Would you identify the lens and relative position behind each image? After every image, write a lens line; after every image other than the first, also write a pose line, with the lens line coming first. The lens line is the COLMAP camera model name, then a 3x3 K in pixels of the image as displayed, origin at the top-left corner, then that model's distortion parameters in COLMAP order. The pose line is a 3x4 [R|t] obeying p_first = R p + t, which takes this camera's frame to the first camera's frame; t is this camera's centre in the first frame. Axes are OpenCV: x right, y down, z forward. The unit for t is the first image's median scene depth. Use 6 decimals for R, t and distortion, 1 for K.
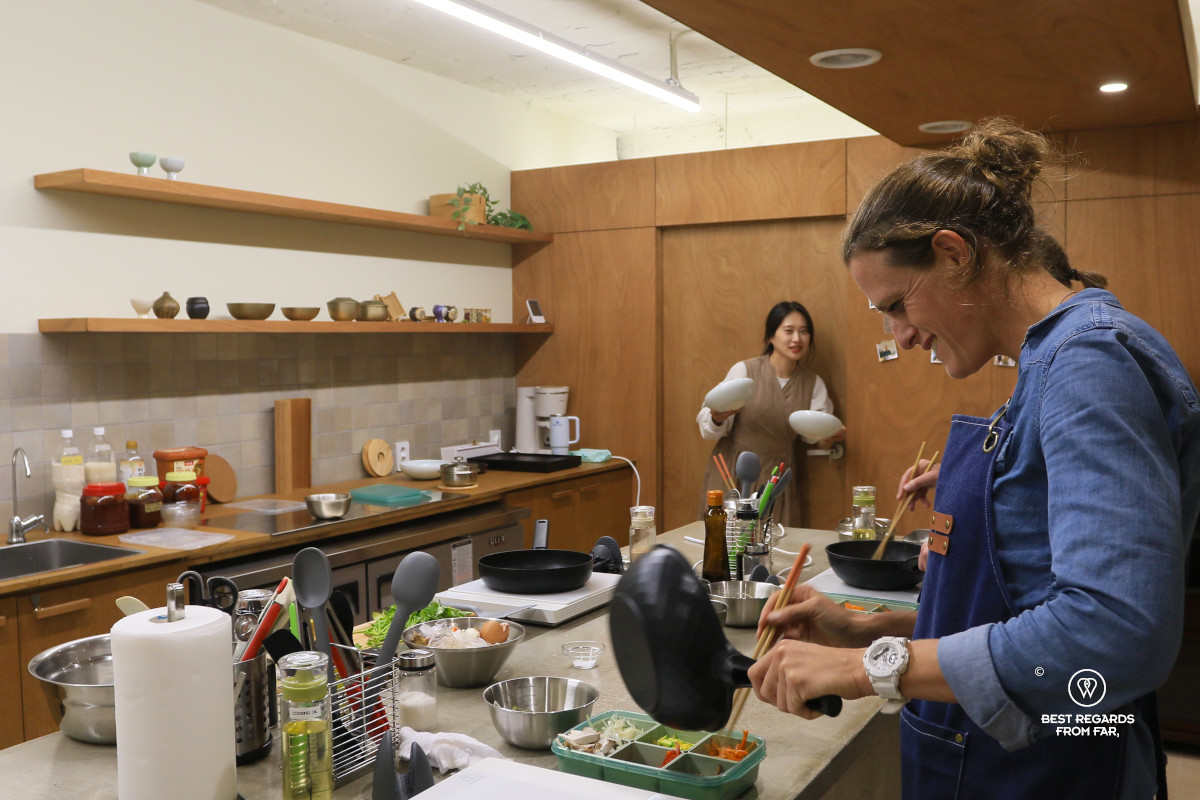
lens RADIAL K [[1106.1, 0, 600.0], [0, 1106.1, 400.0], [0, 0, 1]] dist [-0.013583, -0.005690]
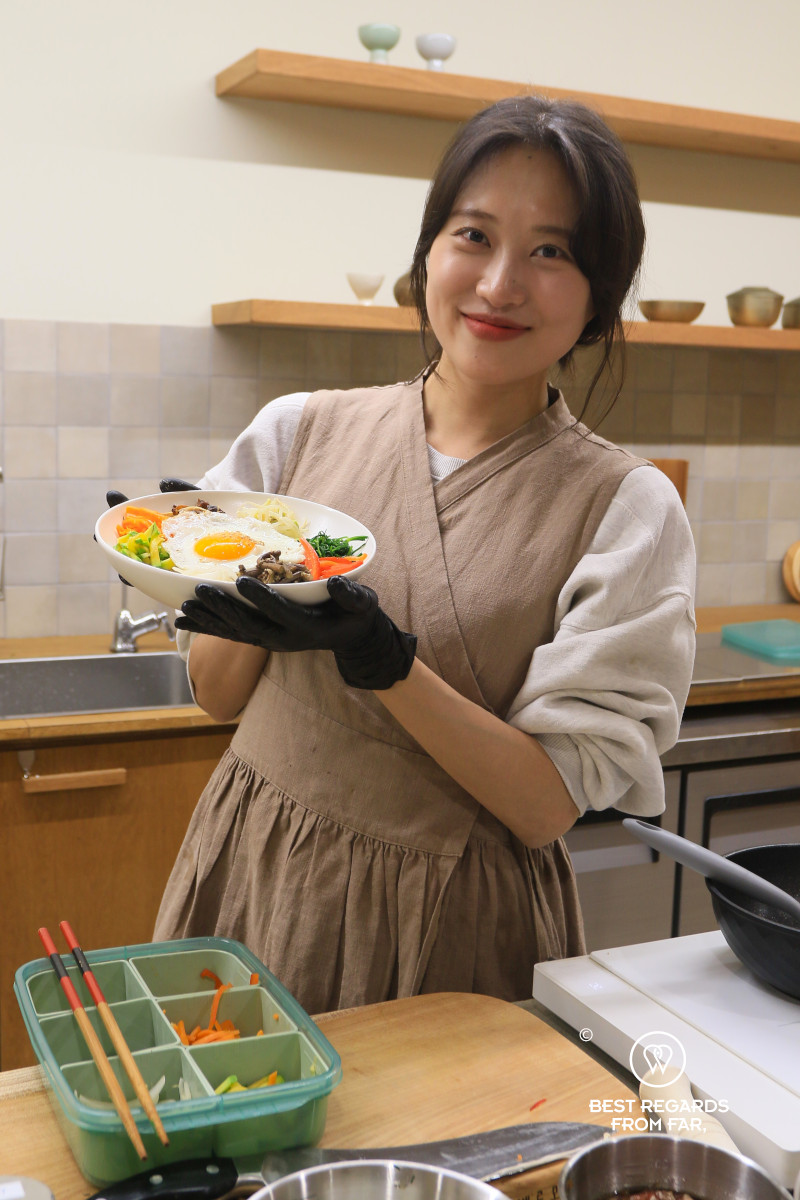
lens RADIAL K [[1353.9, 0, 400.0], [0, 1353.9, 600.0], [0, 0, 1]] dist [-0.077407, -0.003949]
pose [[0.808201, 0.119872, -0.576577, 0.045553], [-0.064418, 0.991184, 0.115775, -0.001240], [0.585373, -0.056428, 0.808798, 0.409858]]
